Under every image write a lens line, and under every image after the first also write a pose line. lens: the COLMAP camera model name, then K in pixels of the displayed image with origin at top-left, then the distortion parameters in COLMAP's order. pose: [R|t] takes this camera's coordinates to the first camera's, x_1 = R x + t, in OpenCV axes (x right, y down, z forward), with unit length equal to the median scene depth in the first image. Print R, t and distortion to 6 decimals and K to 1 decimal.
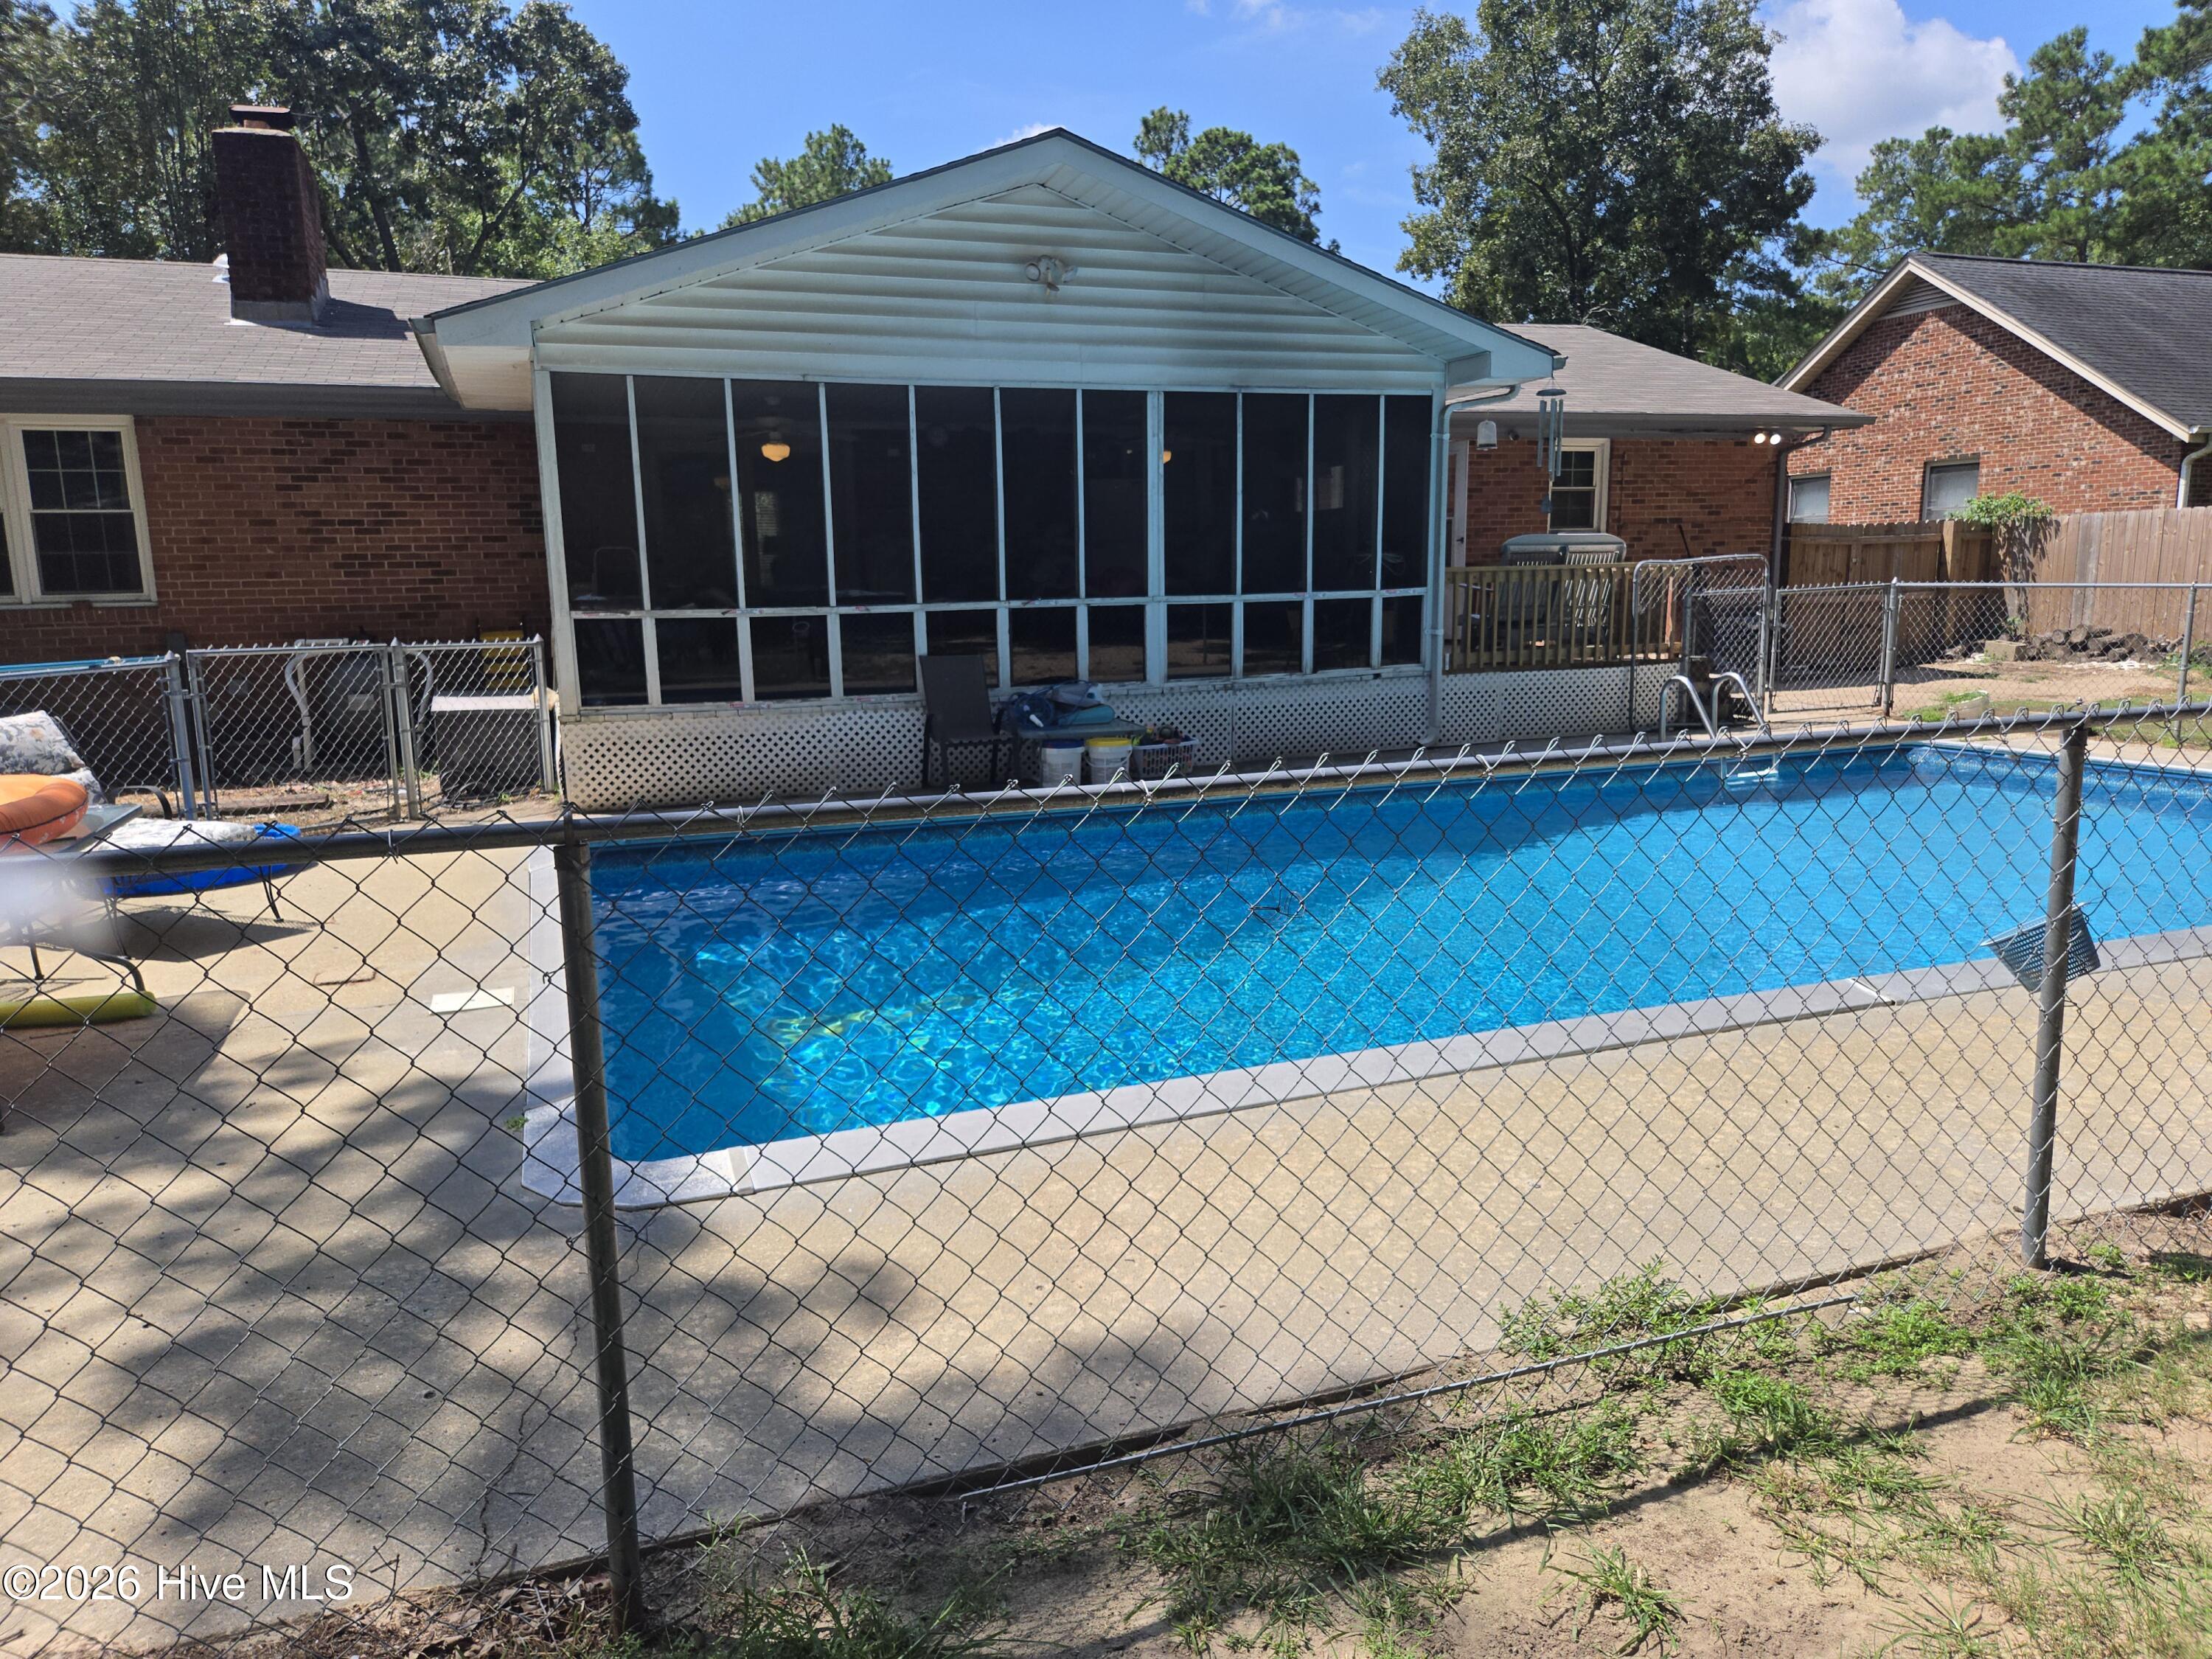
lens RADIAL K [[1486.1, 0, 1100.5], [0, 1486.1, 834.4], [0, 0, 1]] dist [0.051686, -0.033528]
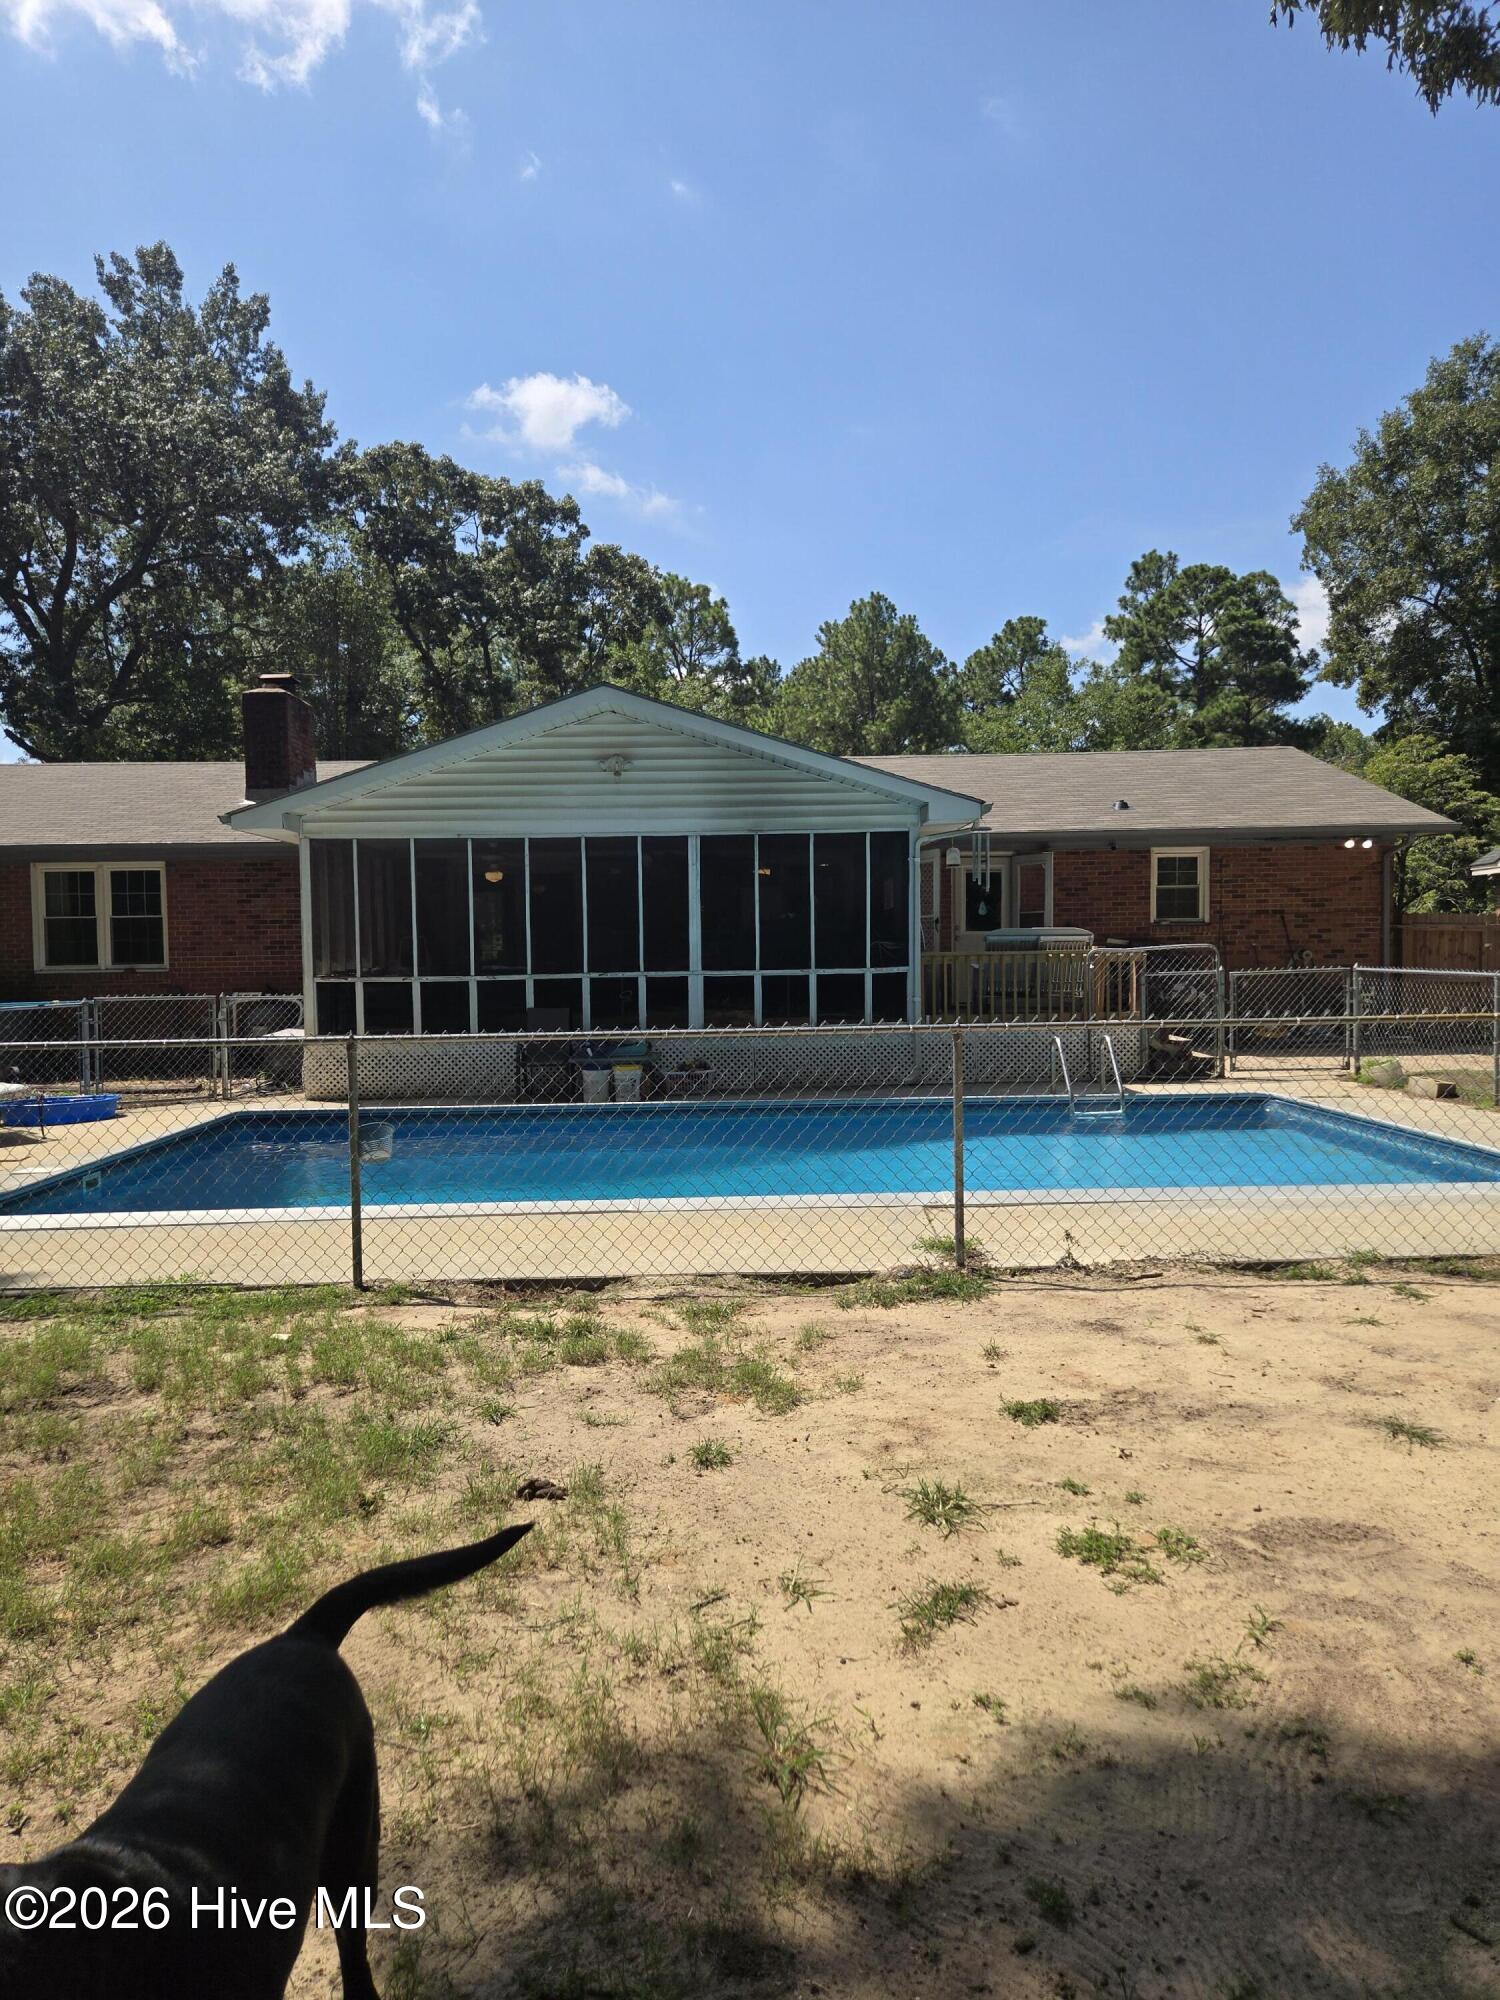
lens RADIAL K [[1343.6, 0, 766.6], [0, 1343.6, 1011.6], [0, 0, 1]] dist [0.051686, -0.033528]
pose [[0.942052, 0.021858, -0.334753, 0.520098], [-0.061200, 0.992327, -0.107432, 0.016006], [0.329837, 0.121693, 0.936162, -0.197839]]
